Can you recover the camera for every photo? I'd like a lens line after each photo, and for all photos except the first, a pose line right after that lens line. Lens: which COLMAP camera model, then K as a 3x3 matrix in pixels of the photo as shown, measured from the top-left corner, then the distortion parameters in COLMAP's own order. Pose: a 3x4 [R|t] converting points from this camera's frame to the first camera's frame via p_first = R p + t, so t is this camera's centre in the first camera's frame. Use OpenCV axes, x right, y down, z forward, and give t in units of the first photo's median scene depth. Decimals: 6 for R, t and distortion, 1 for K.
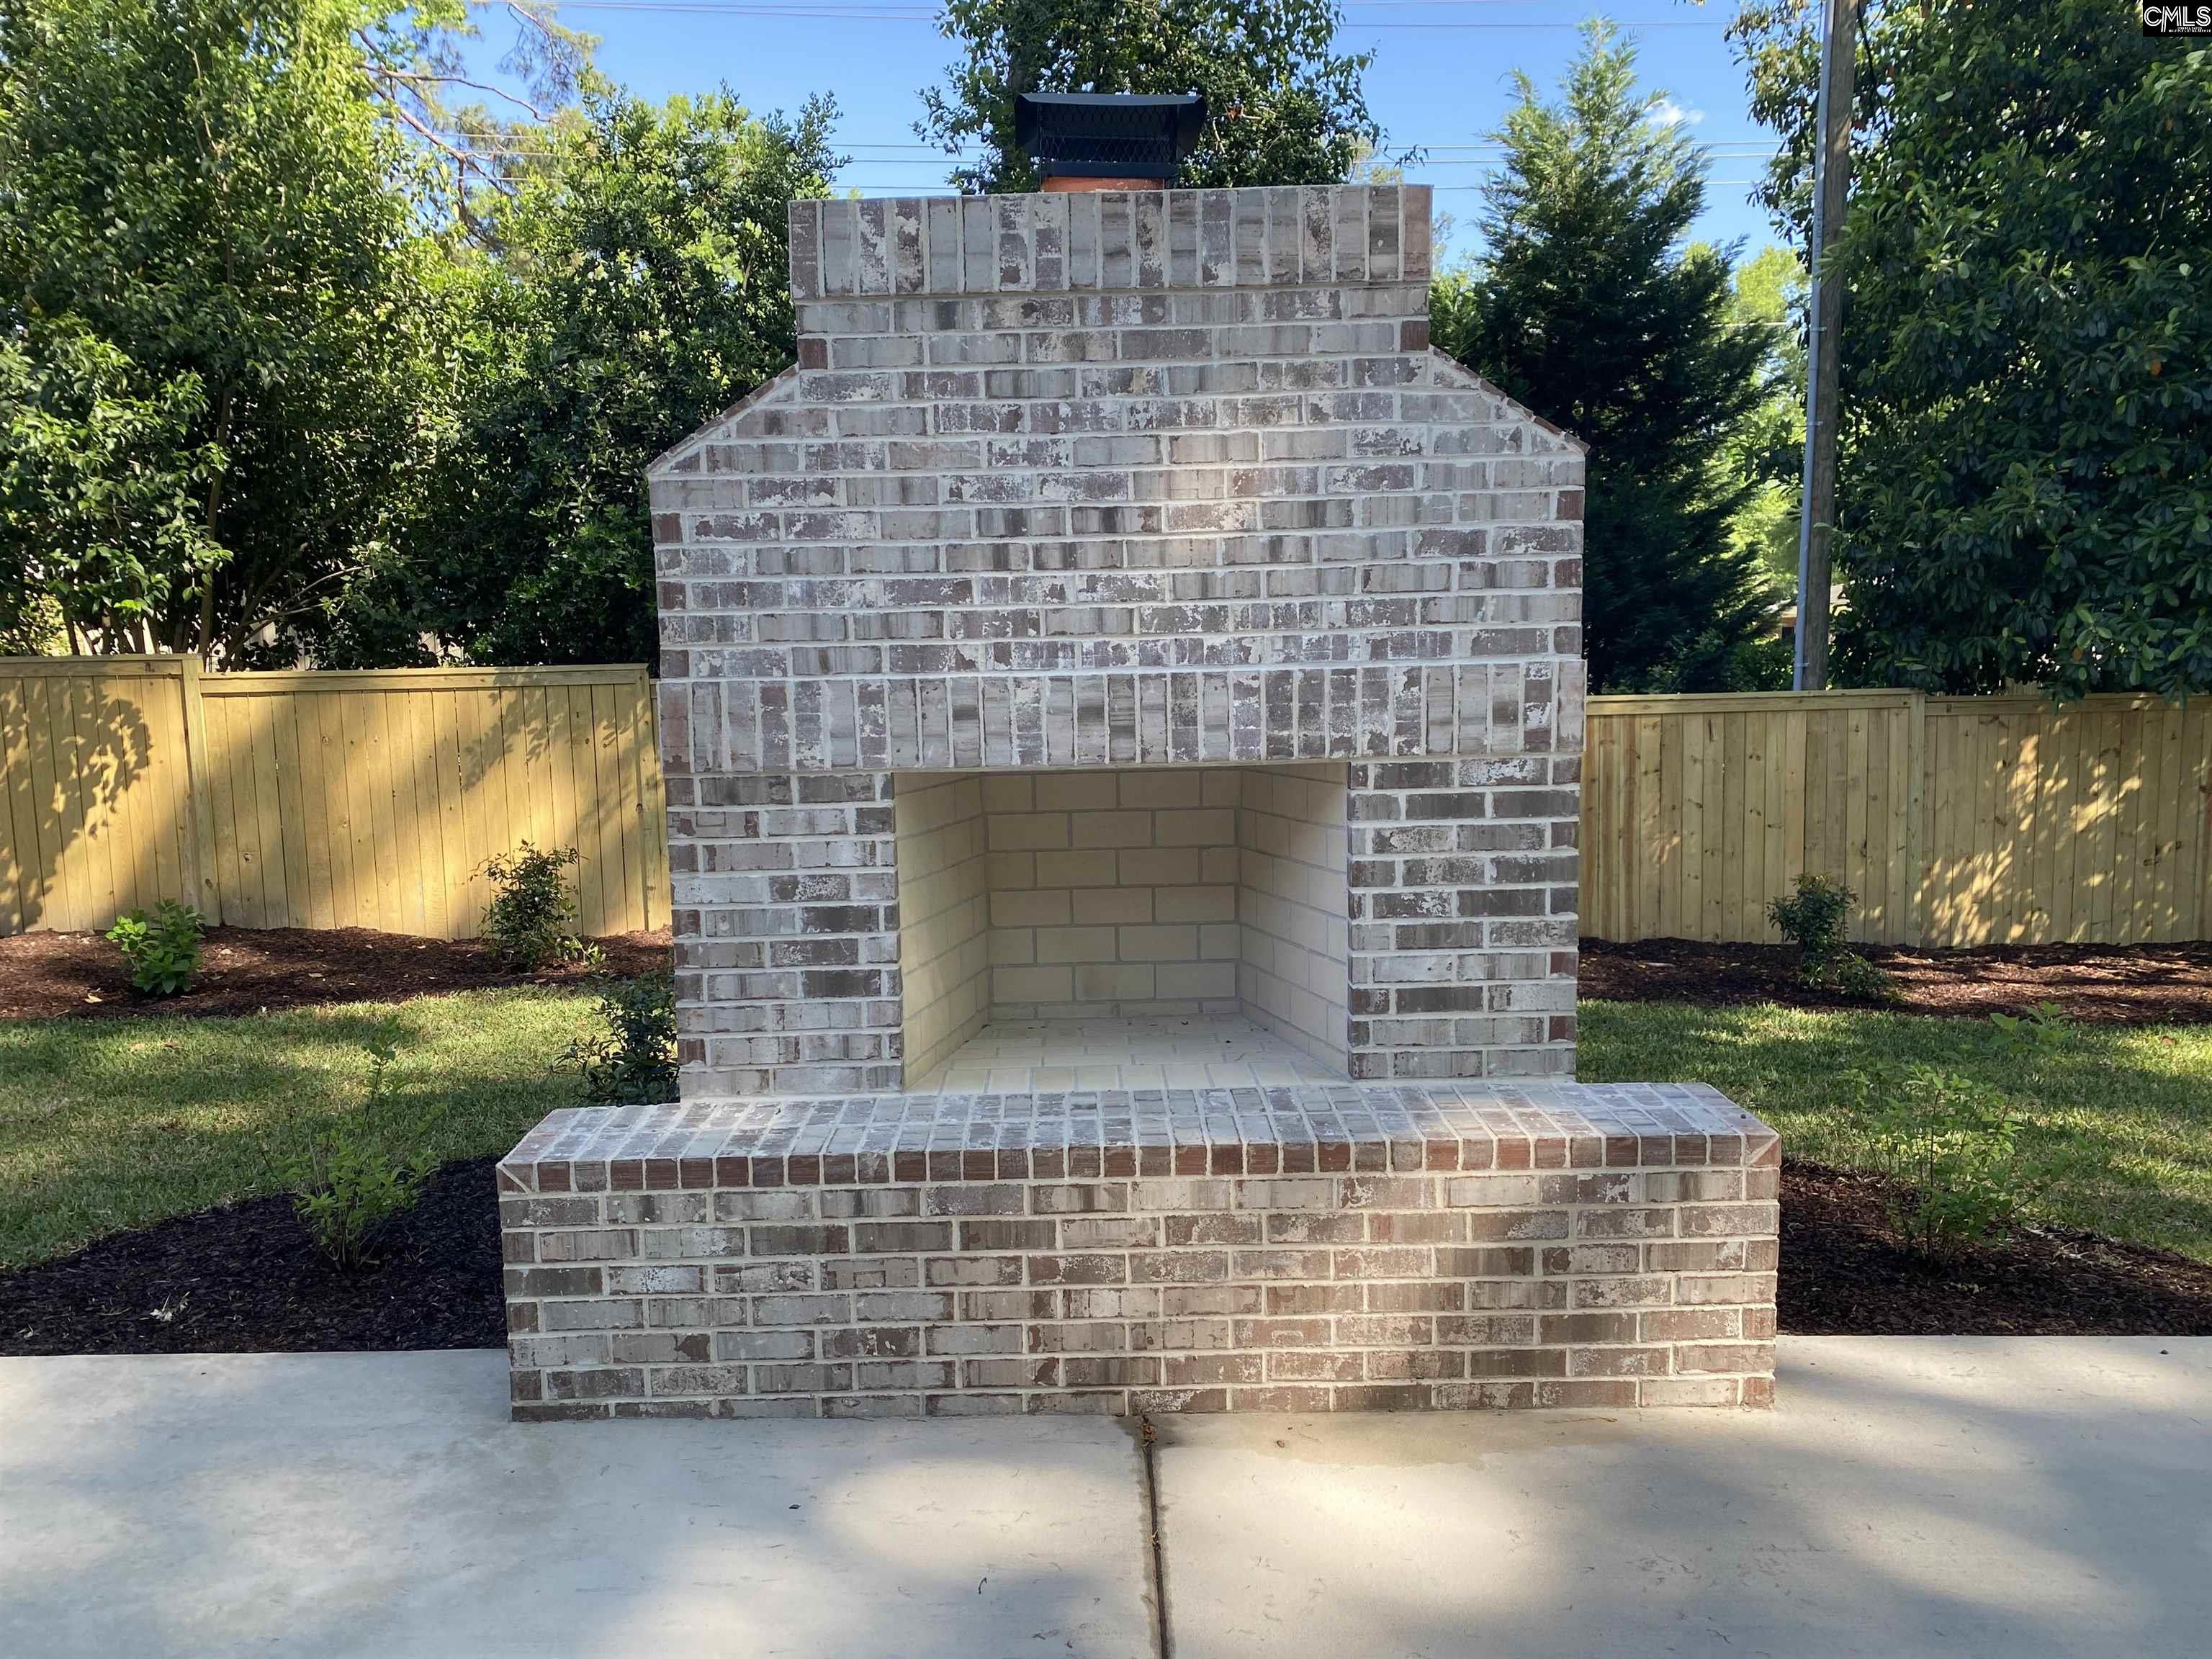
lens RADIAL K [[1684.2, 0, 1087.2], [0, 1684.2, 842.8], [0, 0, 1]] dist [0.126624, -0.236682]
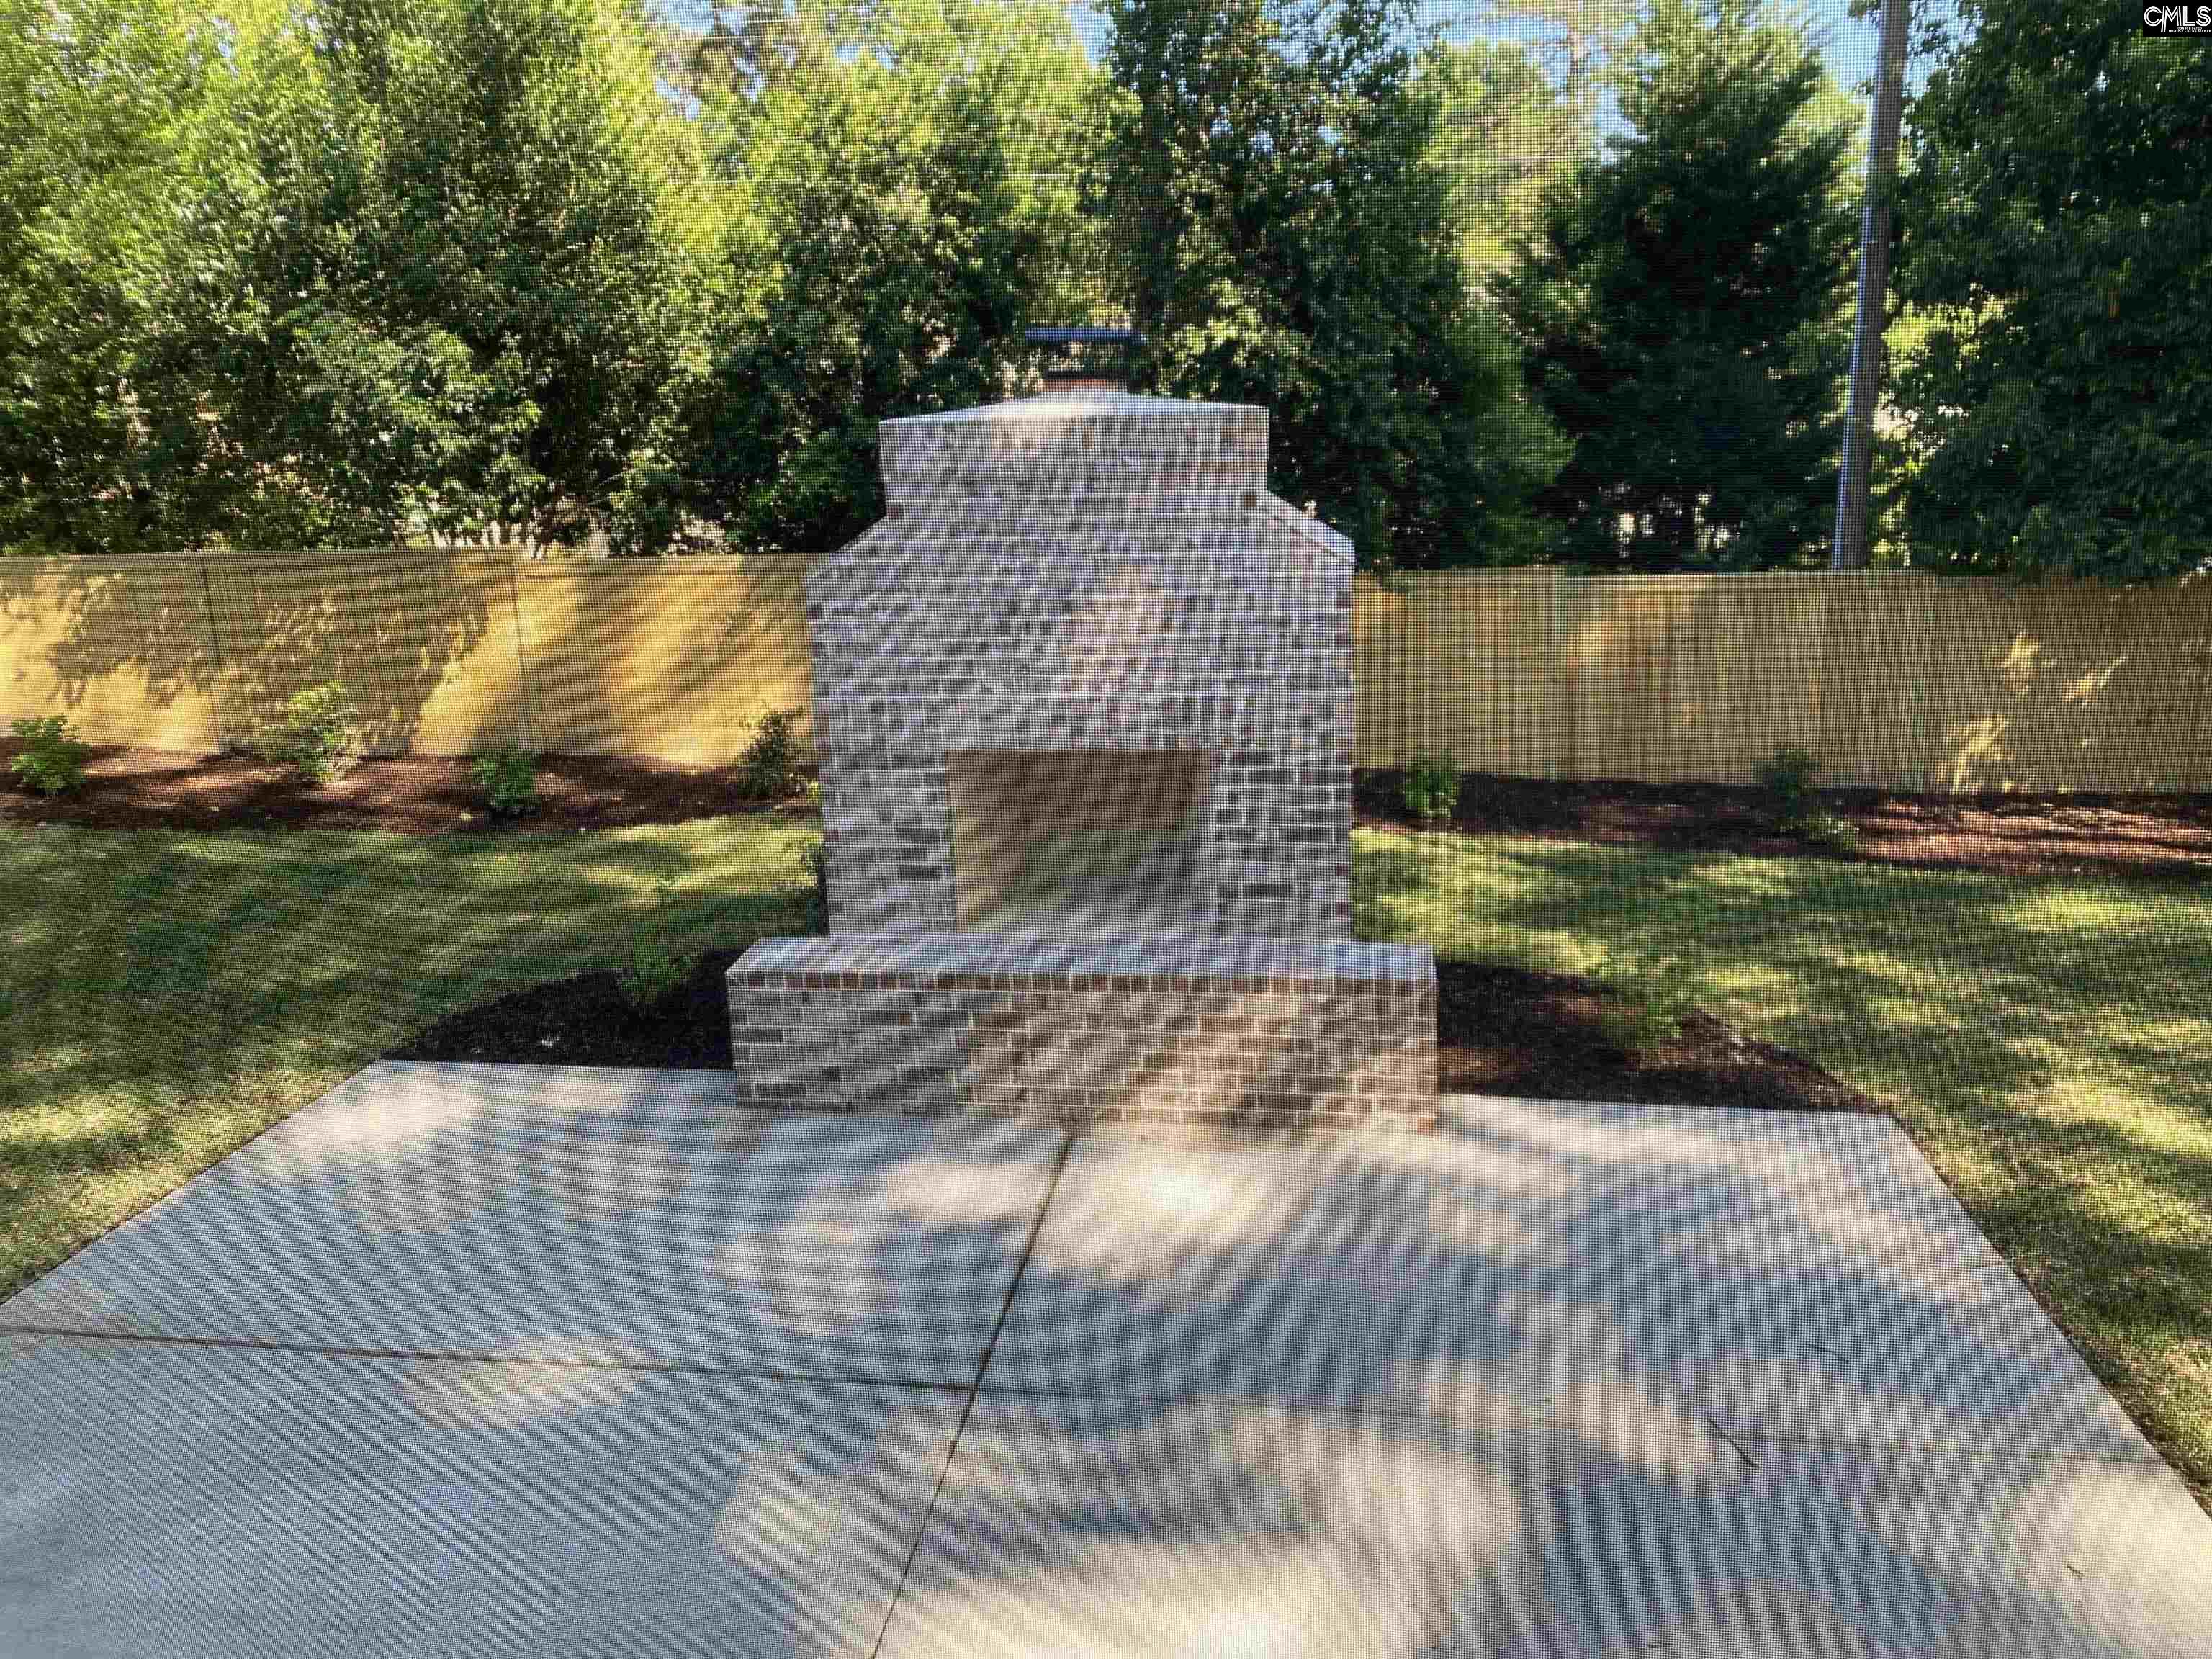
lens RADIAL K [[1668.2, 0, 1103.9], [0, 1668.2, 800.8], [0, 0, 1]] dist [0.216382, -0.442052]
pose [[0.990569, 0.021525, -0.135315, 0.276358], [-0.005945, 0.993405, 0.114500, -0.189204], [0.136888, -0.112616, 0.984164, -0.657097]]
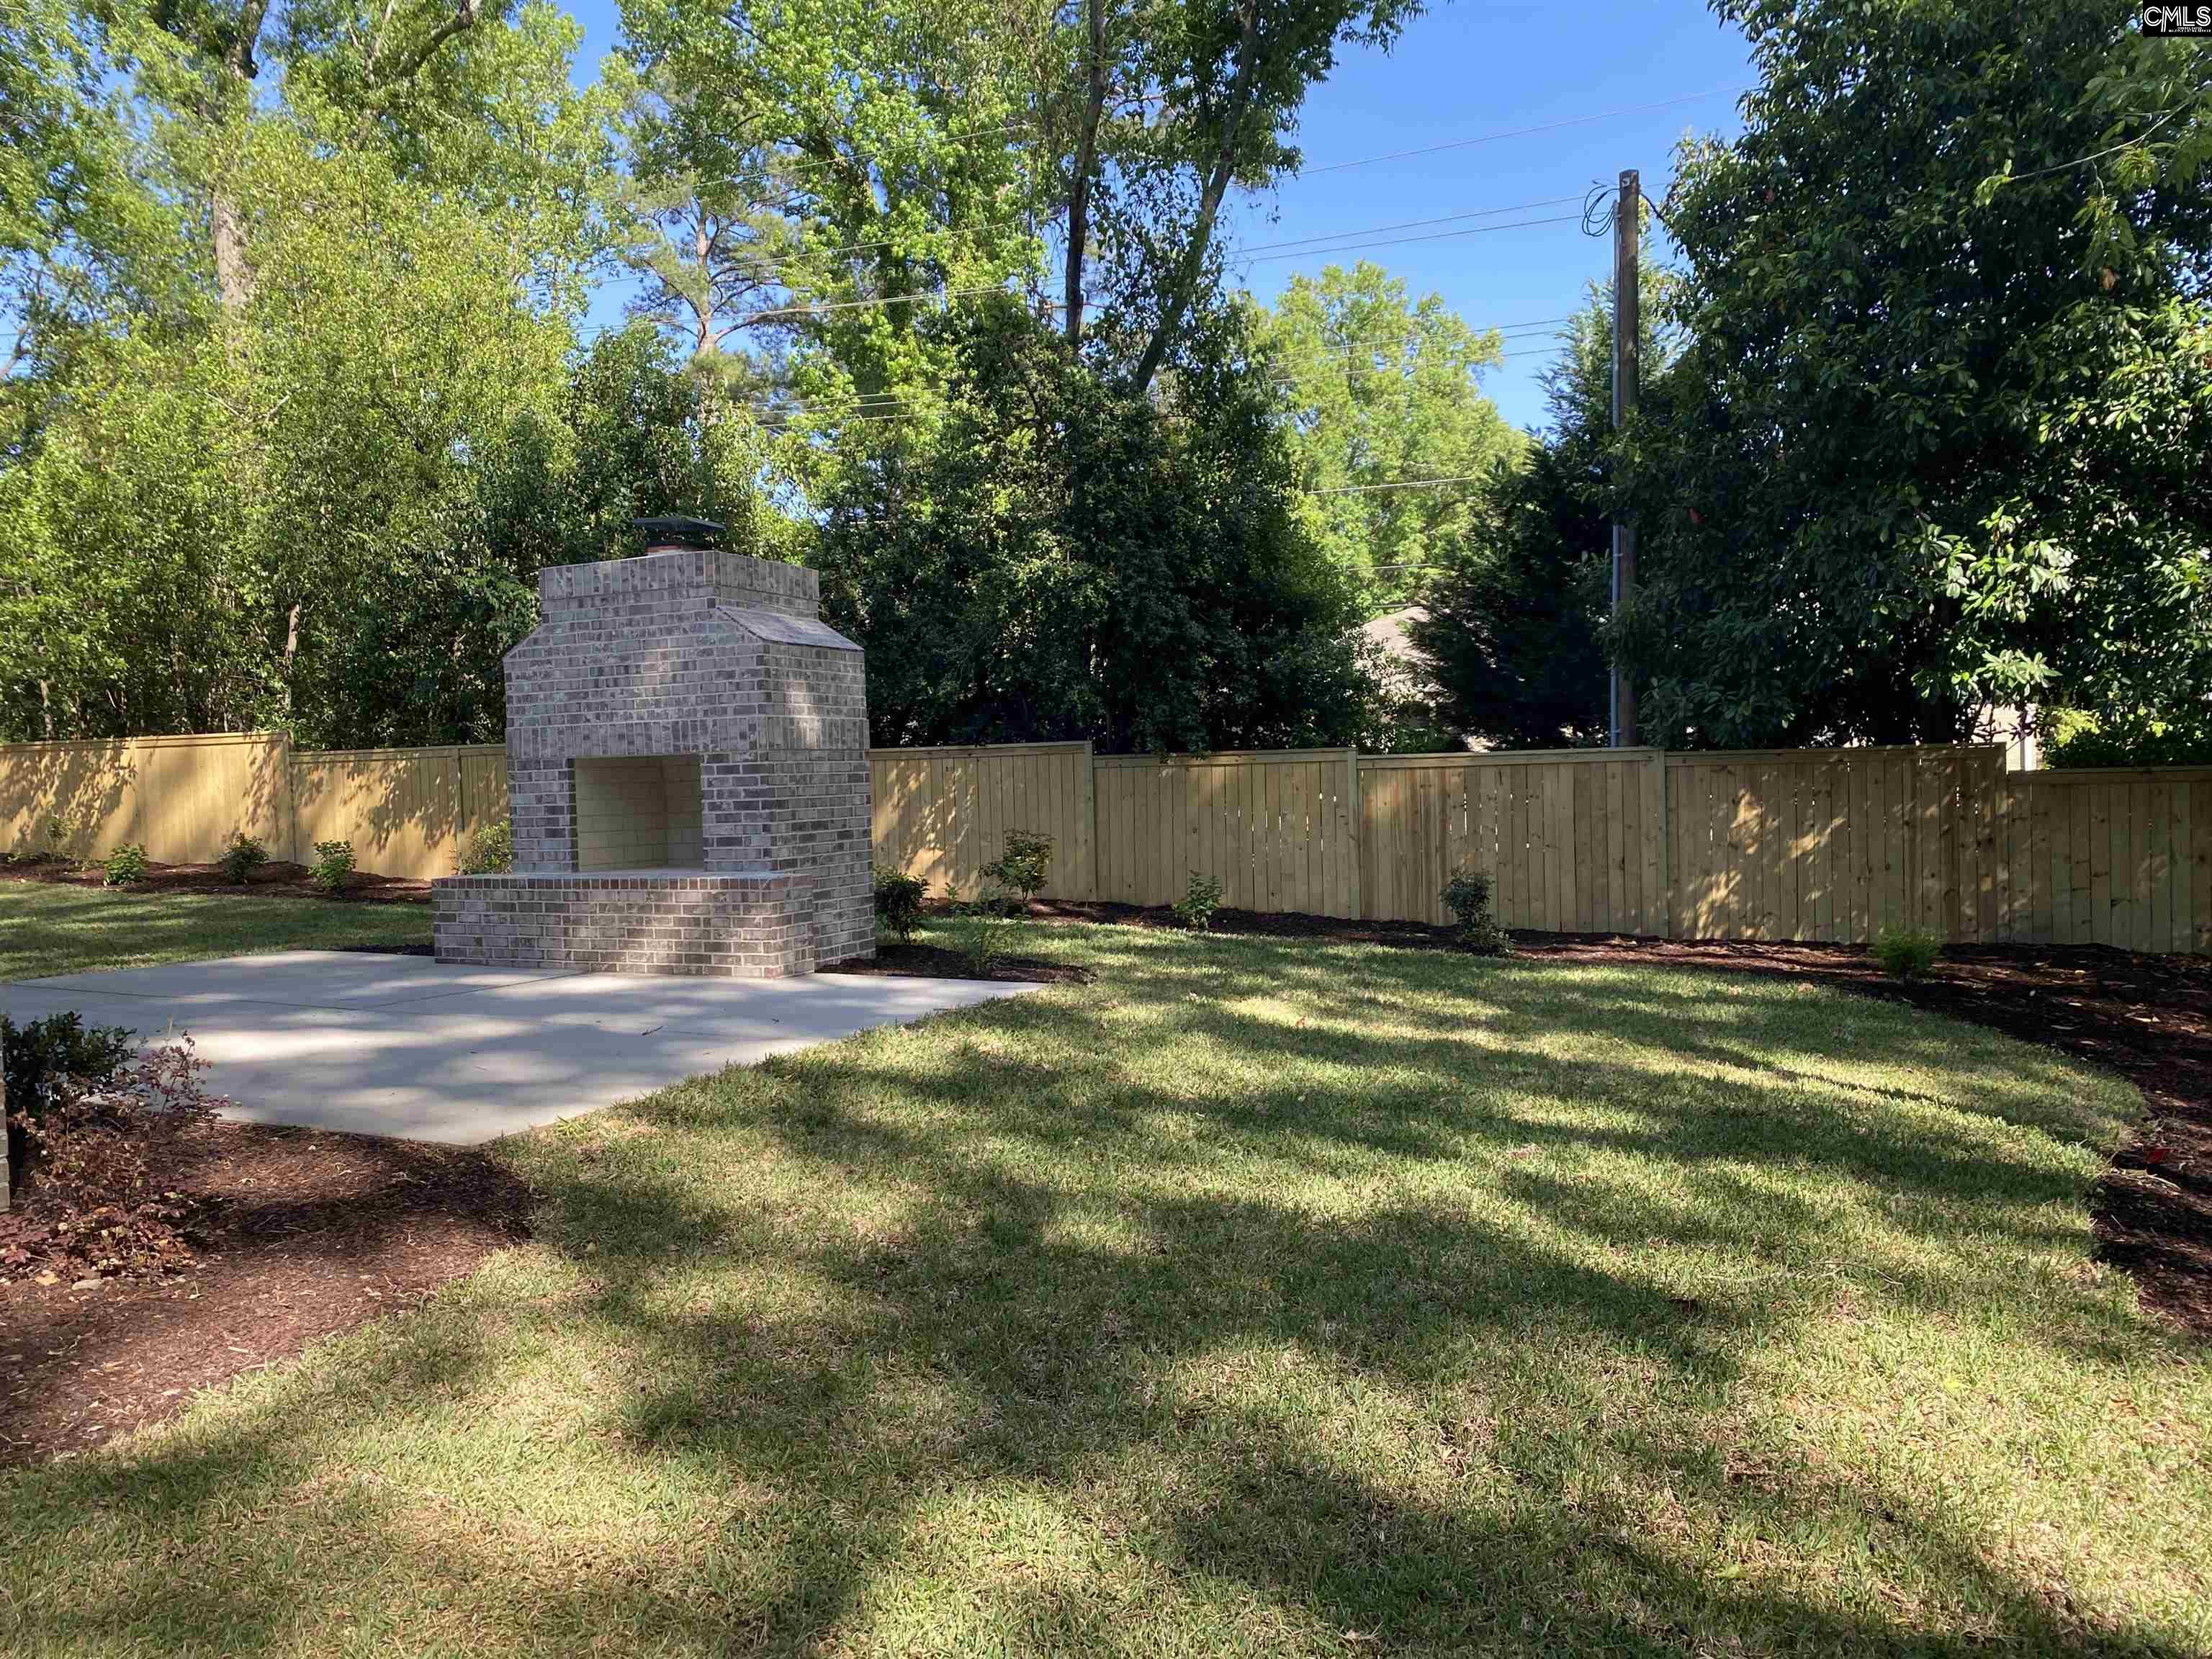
lens RADIAL K [[1679.3, 0, 1106.0], [0, 1679.3, 829.5], [0, 0, 1]] dist [0.065444, -0.053956]
pose [[0.906198, 0.009557, -0.422745, 1.945272], [-0.037678, 0.997593, -0.058214, 0.213124], [0.421171, 0.068681, 0.904377, -1.214842]]
